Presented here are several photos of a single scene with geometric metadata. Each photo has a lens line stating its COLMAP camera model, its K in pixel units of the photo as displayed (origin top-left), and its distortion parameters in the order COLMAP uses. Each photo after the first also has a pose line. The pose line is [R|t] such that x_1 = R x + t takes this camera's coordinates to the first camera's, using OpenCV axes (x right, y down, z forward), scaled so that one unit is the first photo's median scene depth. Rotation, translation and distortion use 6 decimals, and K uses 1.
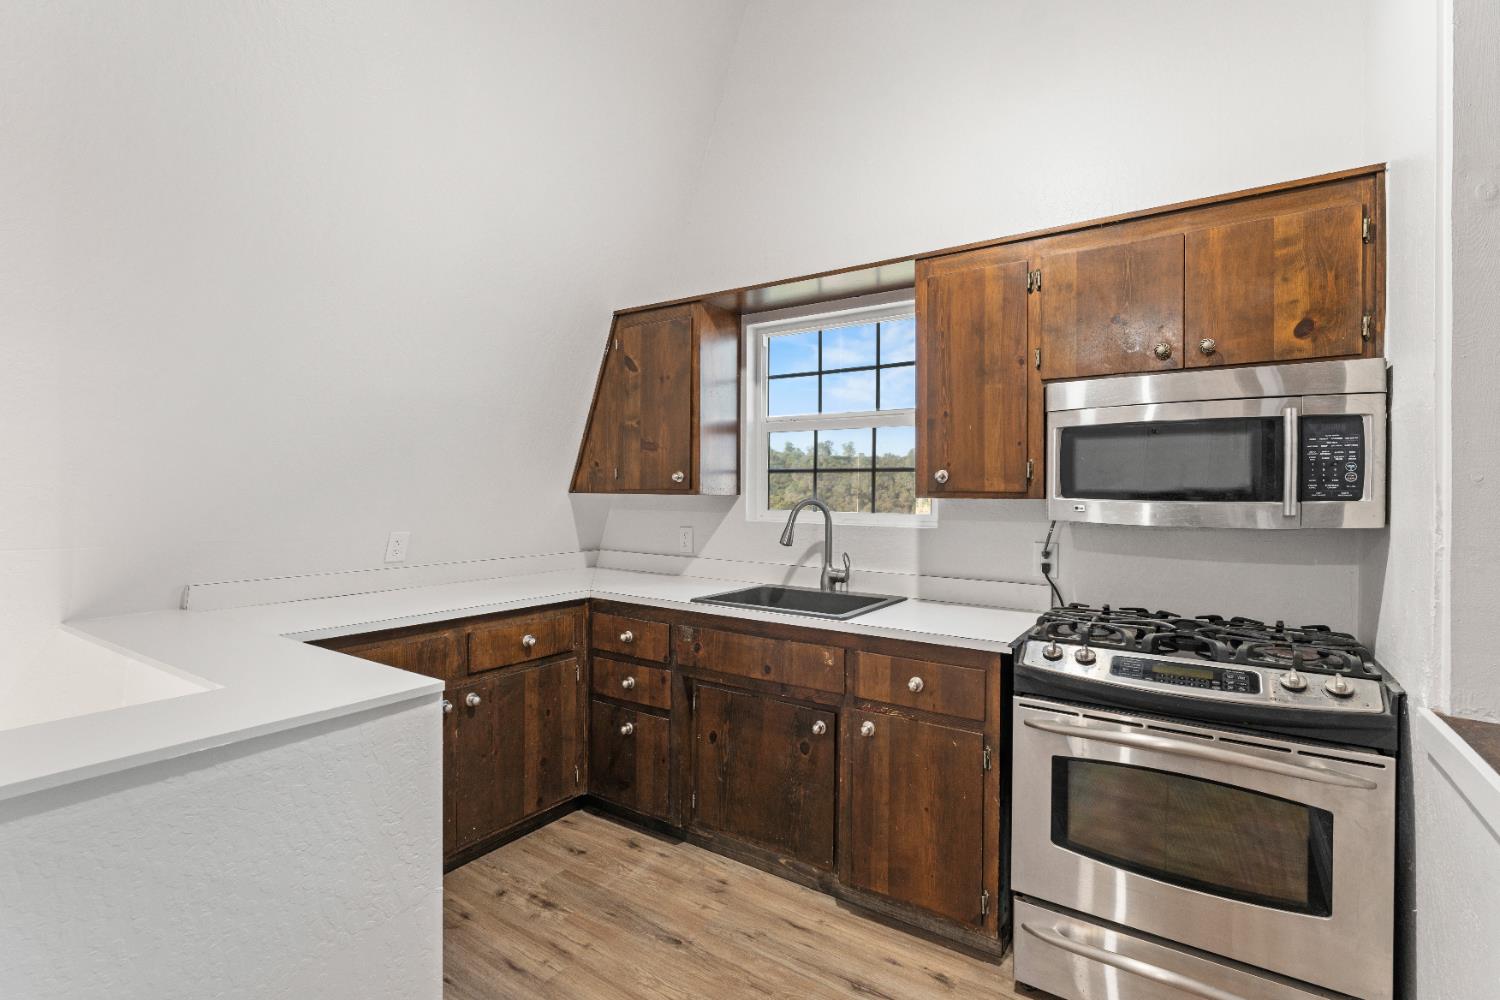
lens RADIAL K [[672.1, 0, 752.8], [0, 672.1, 492.5], [0, 0, 1]] dist [0.001816, -0.000049]
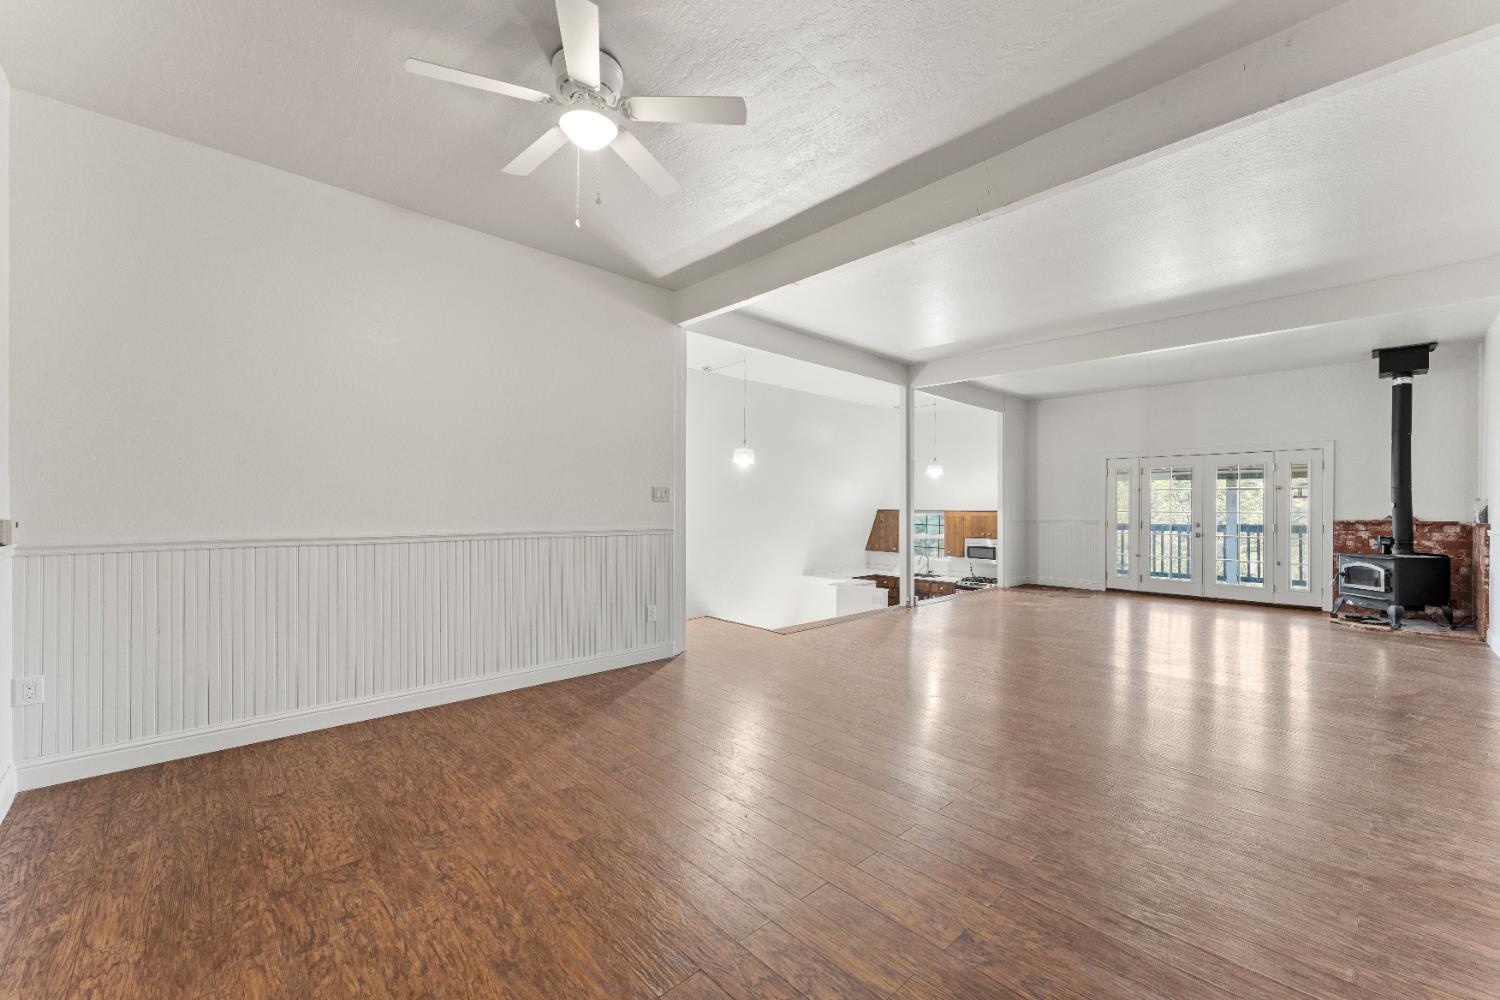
lens RADIAL K [[597.7, 0, 750.0], [0, 597.7, 507.5], [0, 0, 1]] dist [0.003131, -0.000658]
pose [[0.975127, -0.005950, -0.221565, -0.175950], [0.007047, 0.999966, 0.004164, -0.347451], [0.221533, -0.005622, 0.975137, -3.373443]]
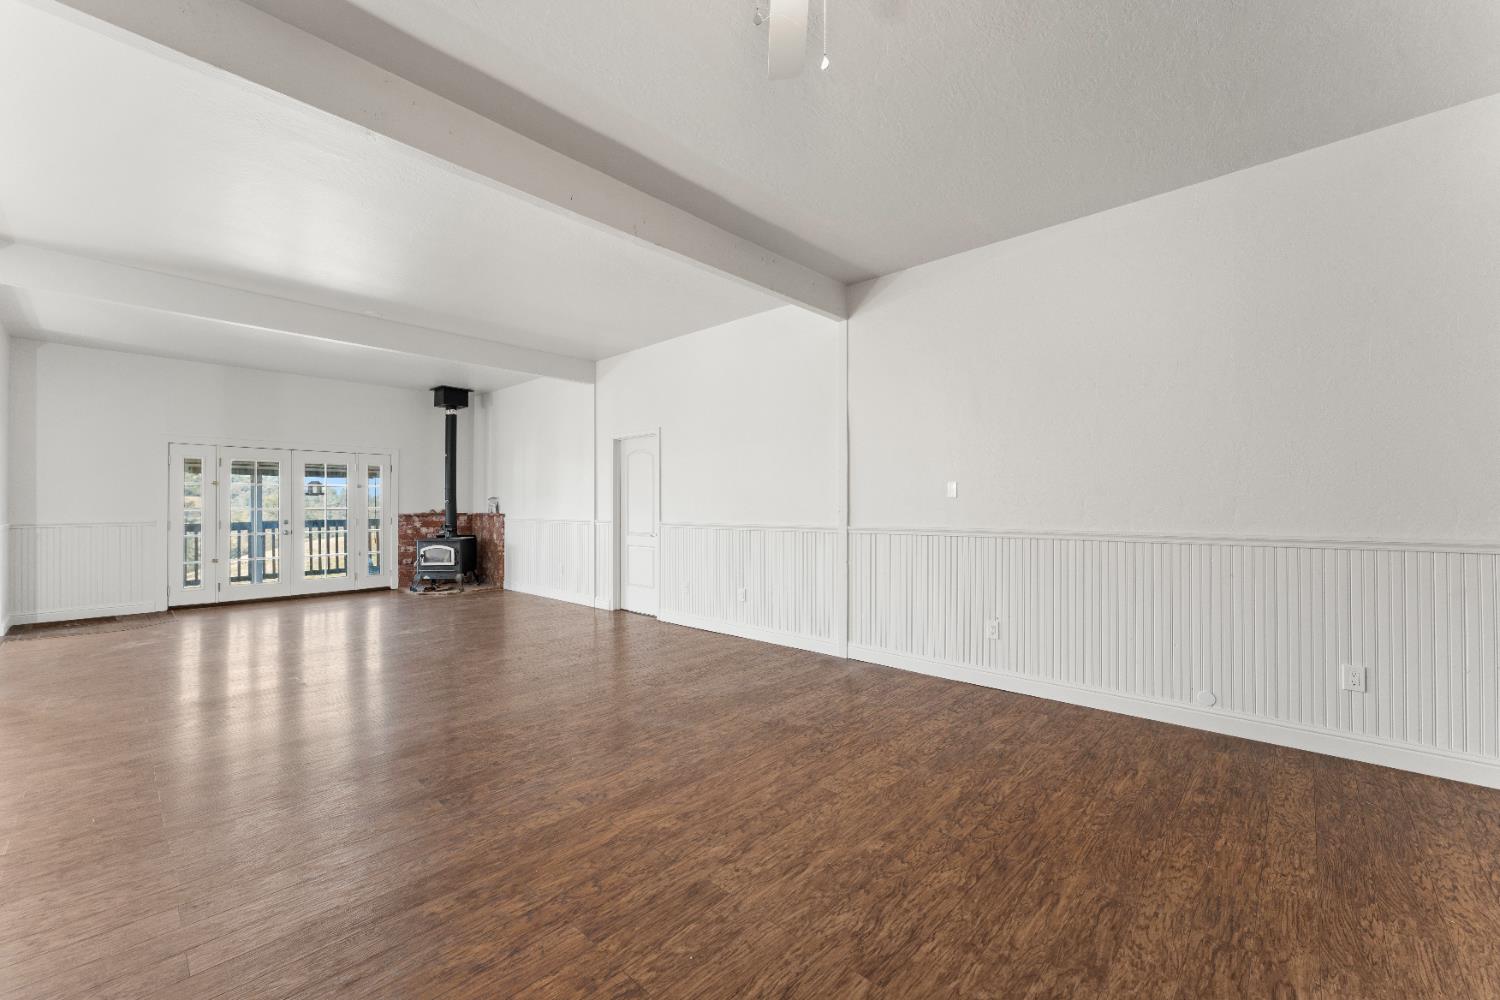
lens RADIAL K [[597.7, 0, 751.4], [0, 597.7, 498.2], [0, 0, 1]] dist [0.003131, -0.000658]
pose [[0.150854, -0.001346, 0.988555, -1.217430], [-0.000643, 0.999999, 0.001460, -0.353214], [-0.988556, -0.000856, 0.150853, -2.573259]]
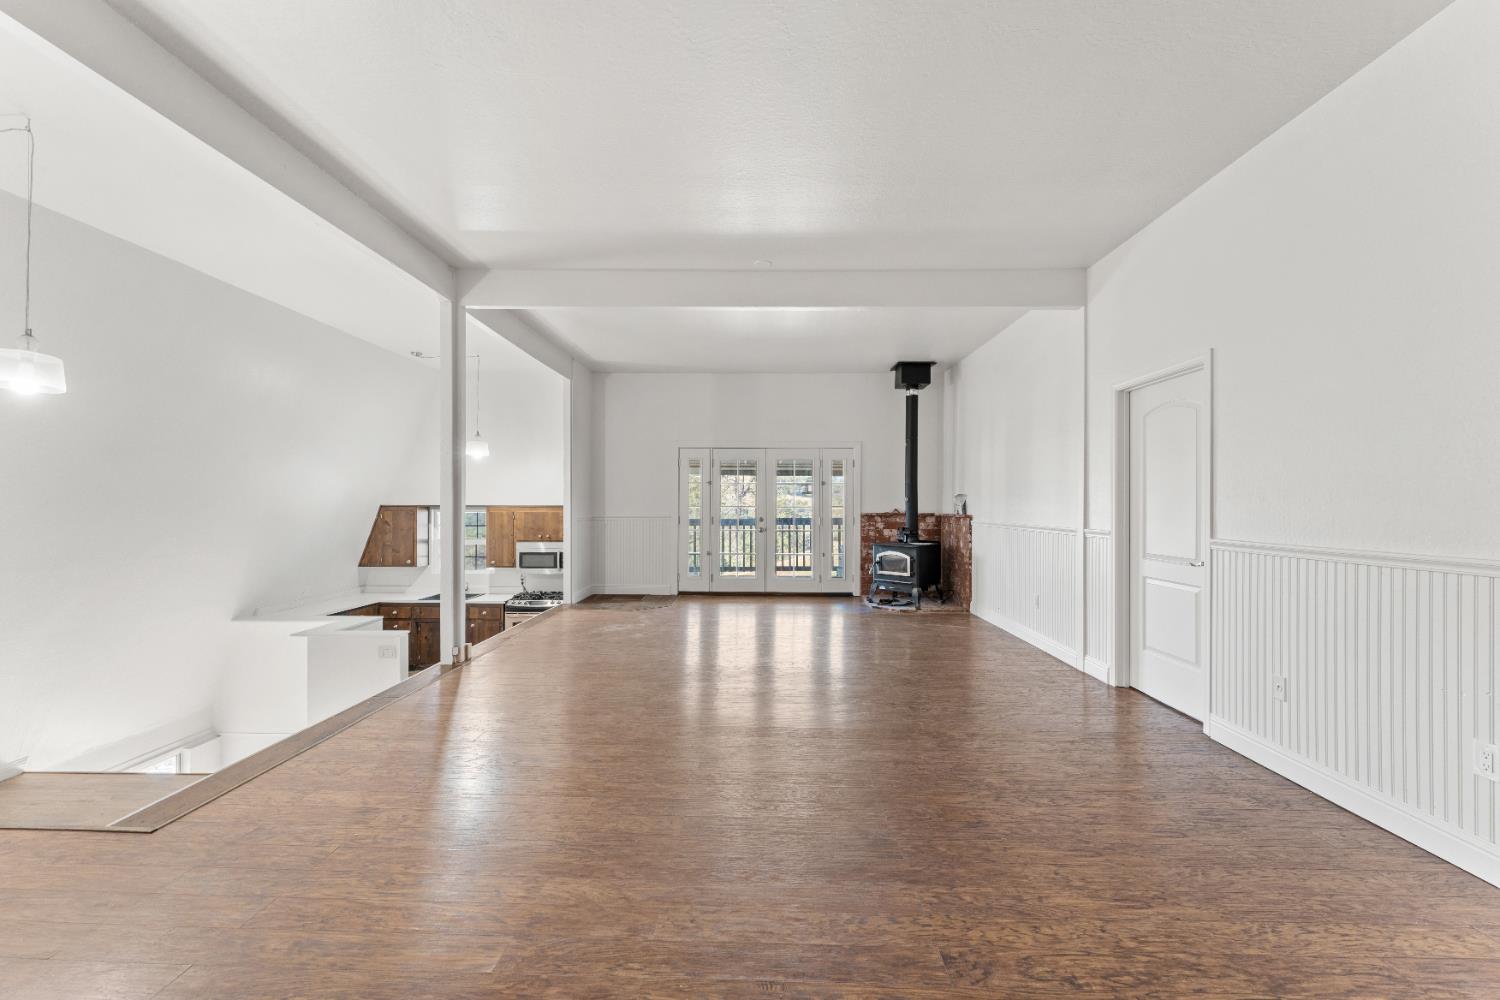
lens RADIAL K [[597.7, 0, 749.3], [0, 597.7, 503.3], [0, 0, 1]] dist [0.003131, -0.000658]
pose [[0.843103, -0.006477, 0.537713, -0.287133], [0.002037, 0.999959, 0.008851, -0.337362], [-0.537748, -0.006367, 0.843082, -2.352258]]
